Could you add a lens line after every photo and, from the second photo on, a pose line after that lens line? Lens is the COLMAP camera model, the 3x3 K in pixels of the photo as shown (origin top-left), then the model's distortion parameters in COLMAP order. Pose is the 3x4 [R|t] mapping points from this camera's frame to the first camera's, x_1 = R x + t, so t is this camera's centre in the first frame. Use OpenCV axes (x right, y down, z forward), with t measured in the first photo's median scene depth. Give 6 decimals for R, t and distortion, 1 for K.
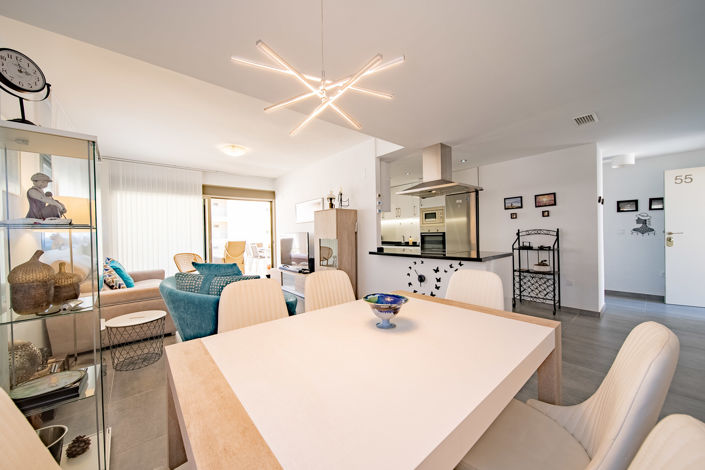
lens RADIAL K [[251.4, 0, 354.0], [0, 251.4, 235.6], [0, 0, 1]] dist [-0.000849, -0.001245]
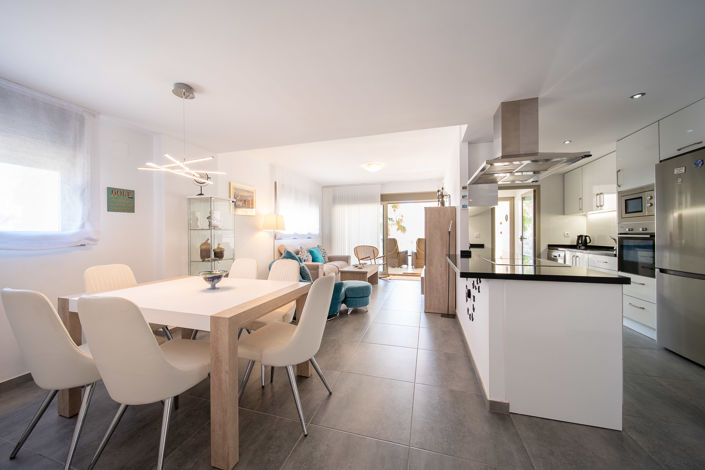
lens RADIAL K [[251.4, 0, 354.5], [0, 251.4, 234.5], [0, 0, 1]] dist [-0.000849, -0.001245]
pose [[0.551151, 0.017085, -0.834231, 0.499957], [-0.012423, 0.999848, 0.012269, -0.010234], [0.834313, 0.003601, 0.551279, 0.204913]]
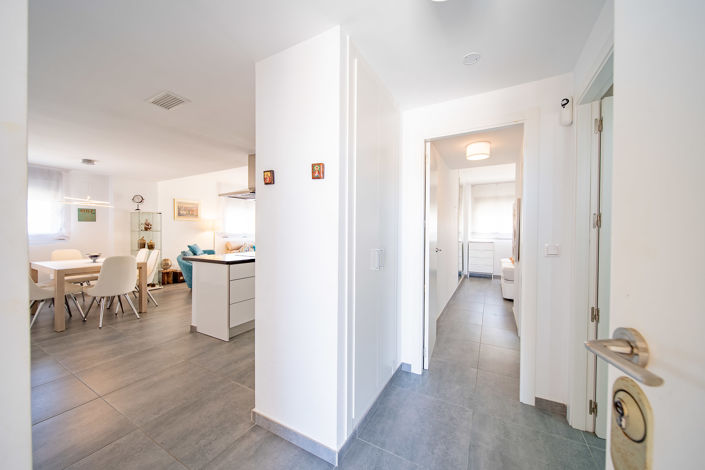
lens RADIAL K [[251.4, 0, 355.1], [0, 251.4, 236.0], [0, 0, 1]] dist [-0.000849, -0.001245]
pose [[0.353318, 0.031157, -0.934984, 1.098211], [-0.016502, 0.999497, 0.027071, -0.034315], [0.935358, 0.005864, 0.353654, 0.751235]]
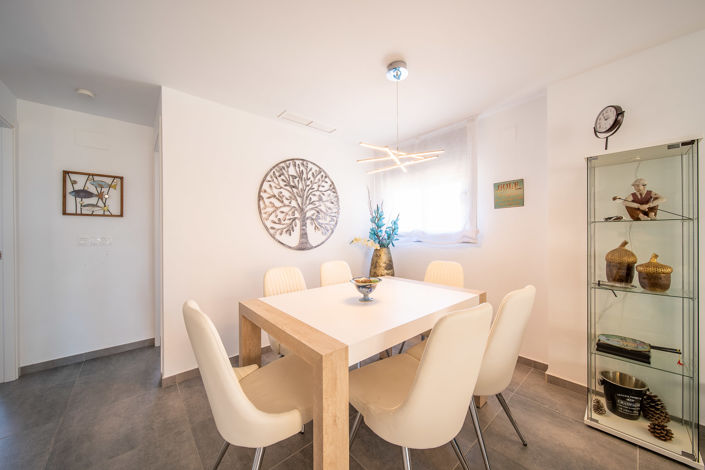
lens RADIAL K [[251.4, 0, 353.5], [0, 251.4, 230.9], [0, 0, 1]] dist [-0.000849, -0.001245]
pose [[-0.999482, 0.024463, -0.020919, 0.049738], [0.024590, 0.999680, -0.005853, -0.005259], [0.020770, -0.006365, -0.999764, 0.576234]]
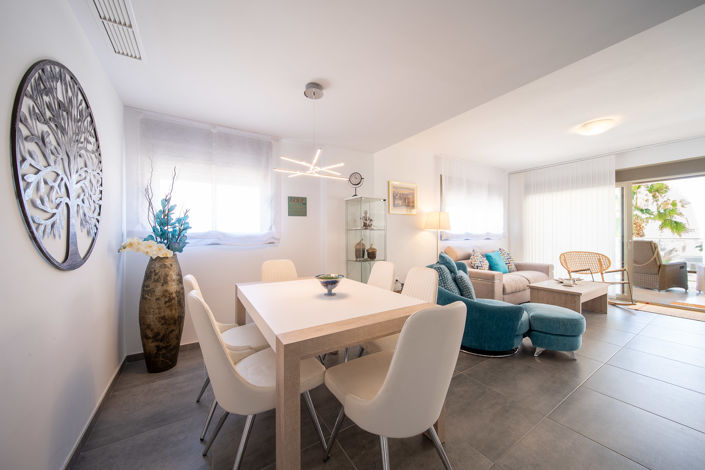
lens RADIAL K [[251.4, 0, 353.8], [0, 251.4, 233.6], [0, 0, 1]] dist [-0.000849, -0.001245]
pose [[-0.139221, 0.013979, -0.990163, 0.393980], [-0.001961, 0.999895, 0.014392, -0.009754], [0.990259, 0.003945, -0.139179, 0.327799]]
